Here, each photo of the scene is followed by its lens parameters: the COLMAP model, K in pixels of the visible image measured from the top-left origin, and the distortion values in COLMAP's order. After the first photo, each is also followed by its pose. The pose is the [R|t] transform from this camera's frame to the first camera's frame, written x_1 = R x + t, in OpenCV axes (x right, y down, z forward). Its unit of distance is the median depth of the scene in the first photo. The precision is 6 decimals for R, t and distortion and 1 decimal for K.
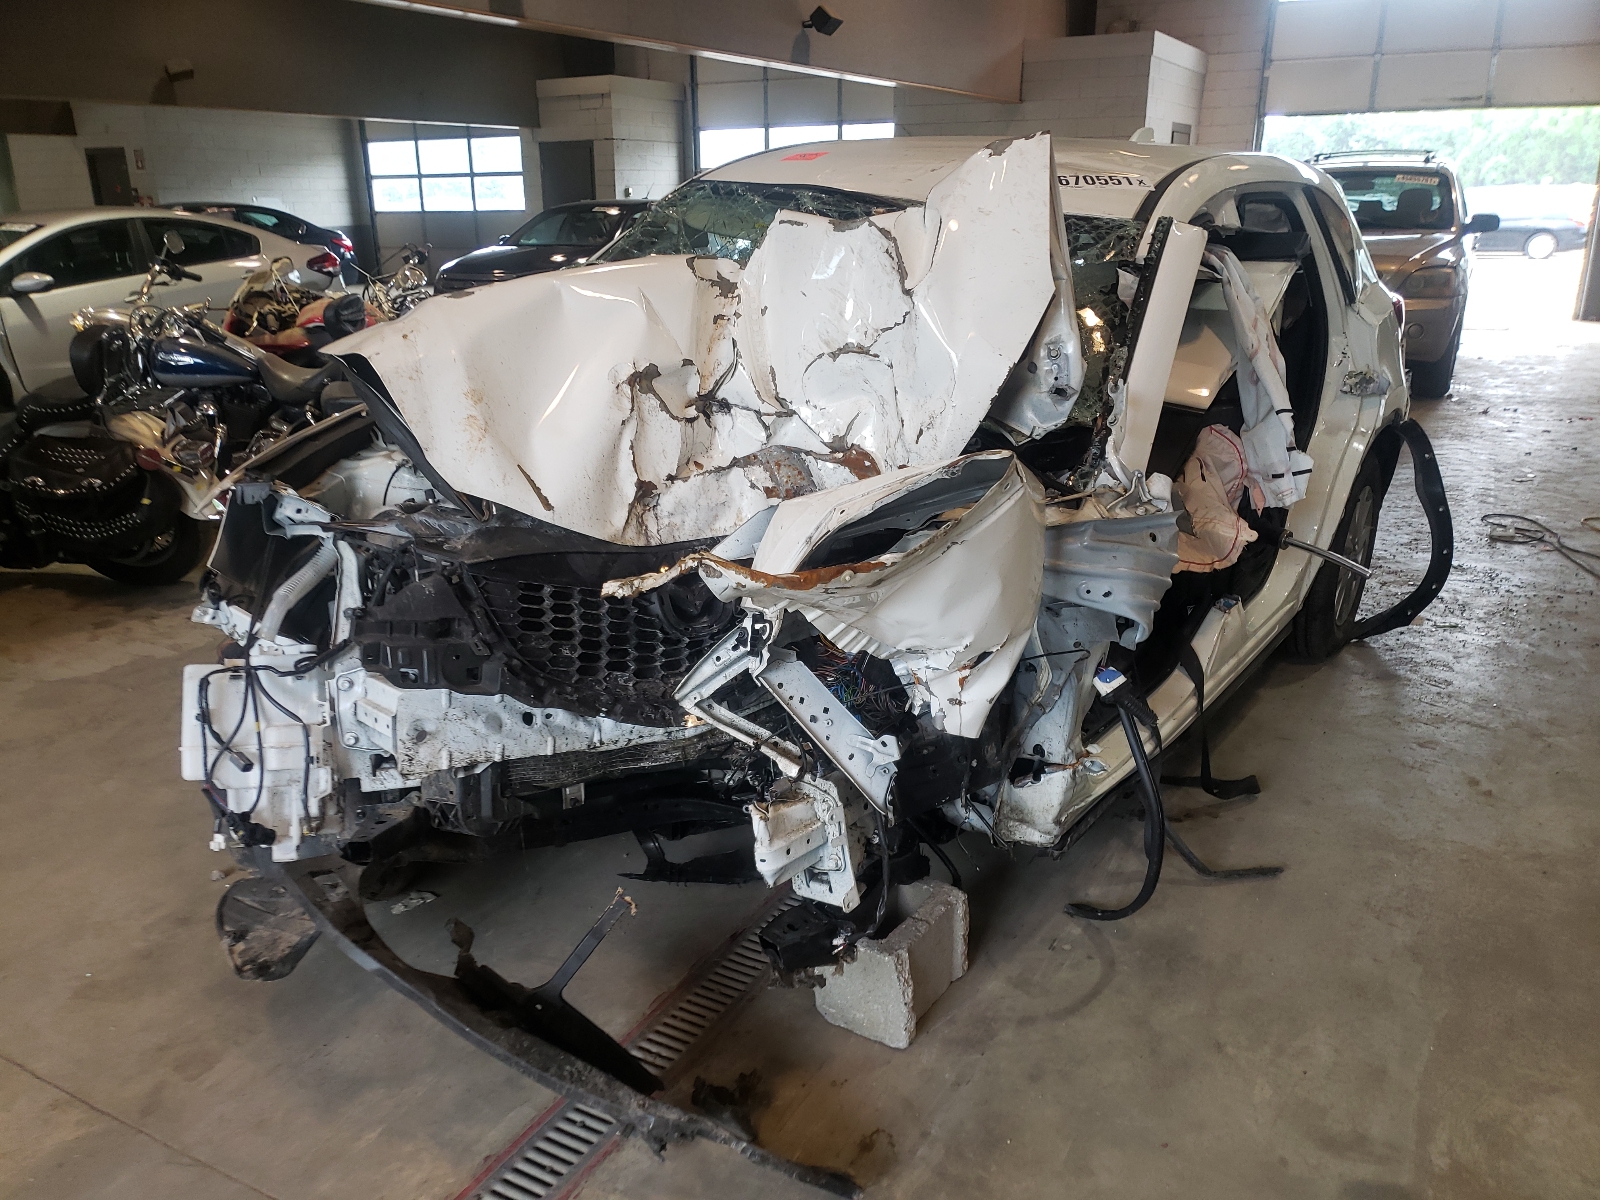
lens RADIAL K [[1215.6, 0, 804.3], [0, 1215.6, 592.2], [0, 0, 1]] dist [0.032728, -0.018417]
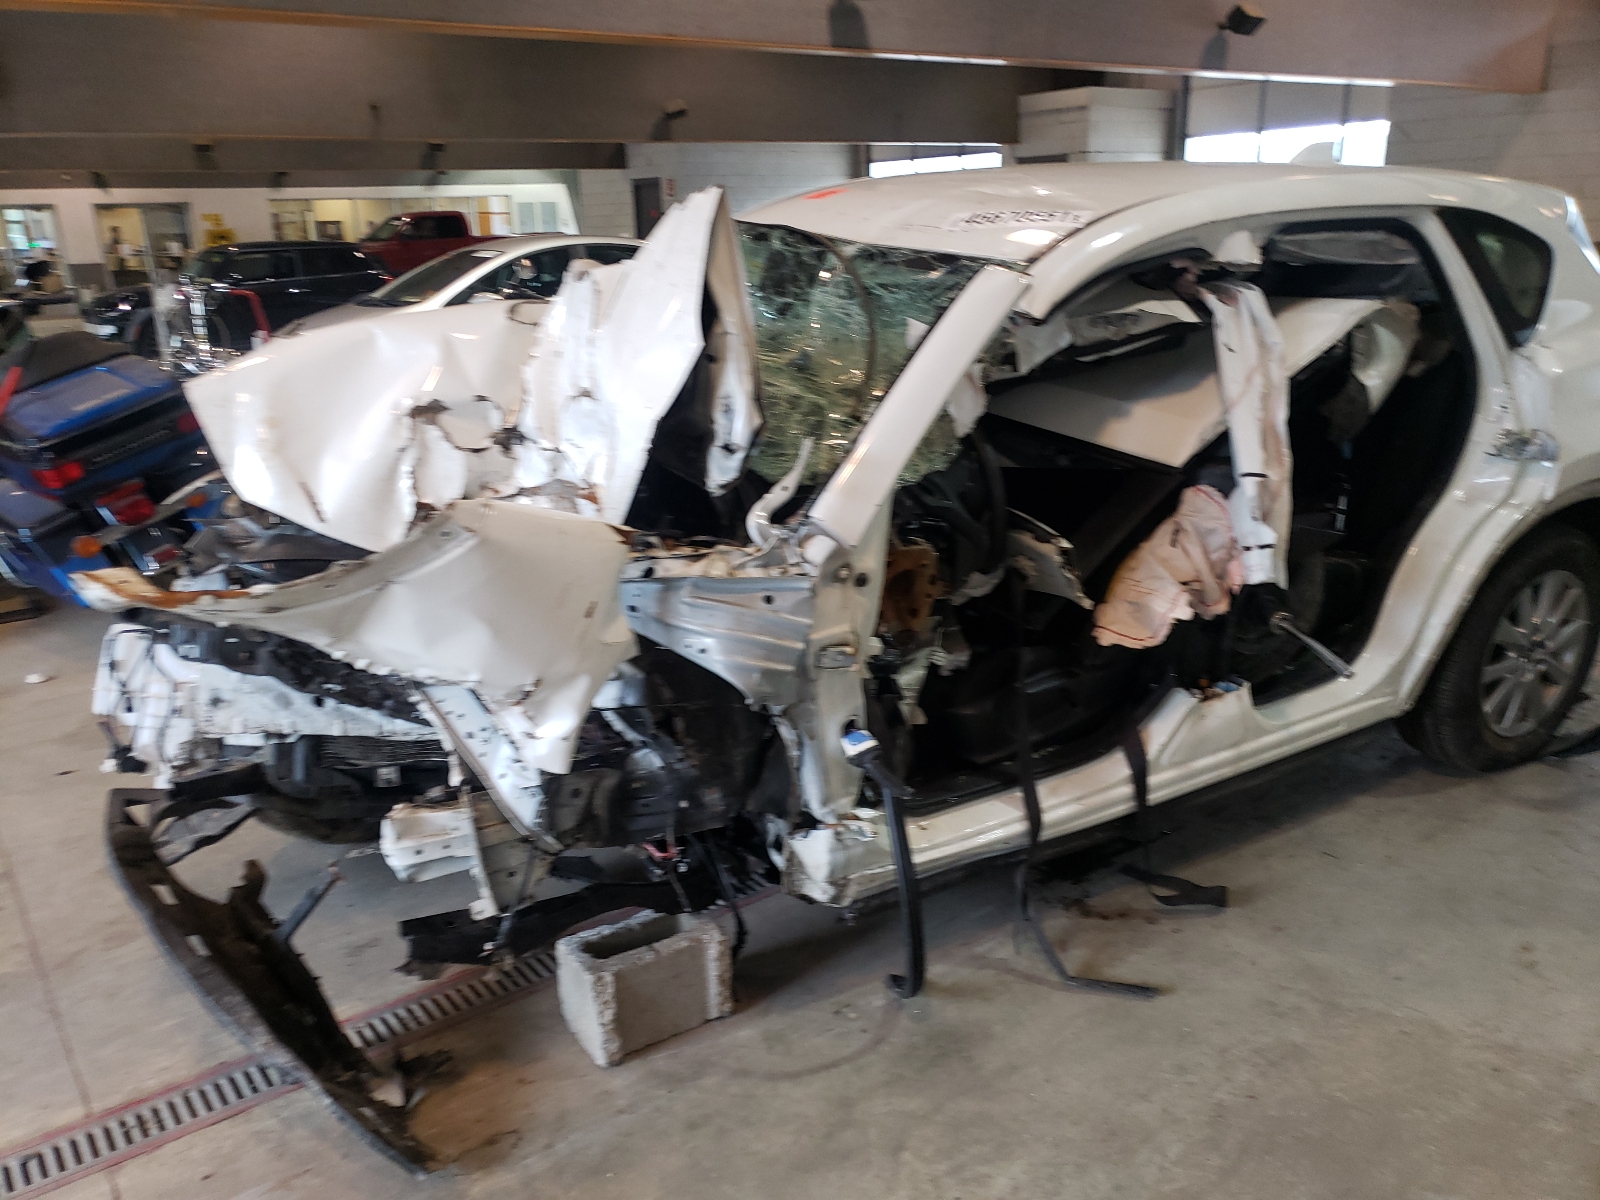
lens RADIAL K [[1215.6, 0, 799.0], [0, 1215.6, 600.8], [0, 0, 1]] dist [0.032728, -0.018417]
pose [[0.916890, 0.102799, -0.385674, 0.599458], [-0.103584, 0.994443, 0.018803, -0.056805], [0.385464, 0.022710, 0.922443, 0.100070]]
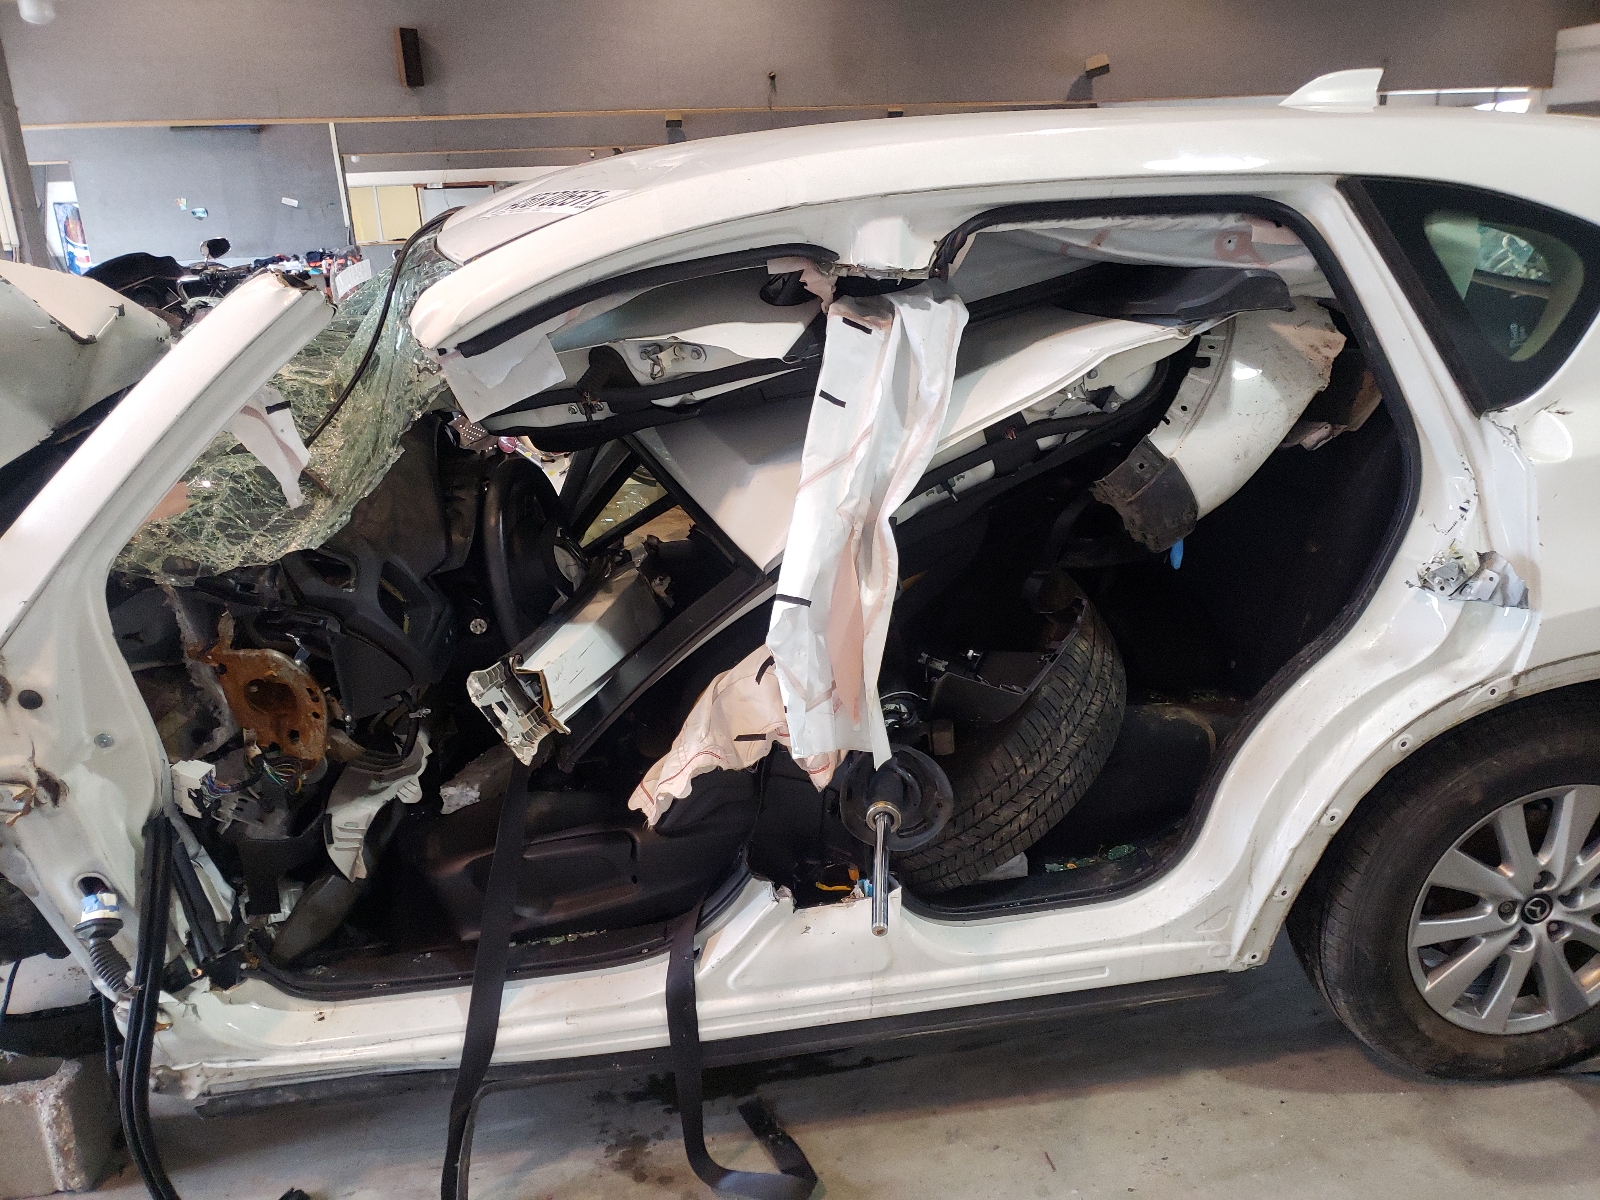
lens RADIAL K [[1237.1, 0, 804.7], [0, 1237.1, 607.0], [0, 0, 1]] dist [0.010432, -0.006646]
pose [[0.697777, 0.208145, -0.685407, 1.074119], [-0.193232, 0.976075, 0.099696, -0.273521], [0.689760, 0.062877, 0.721303, 0.797794]]
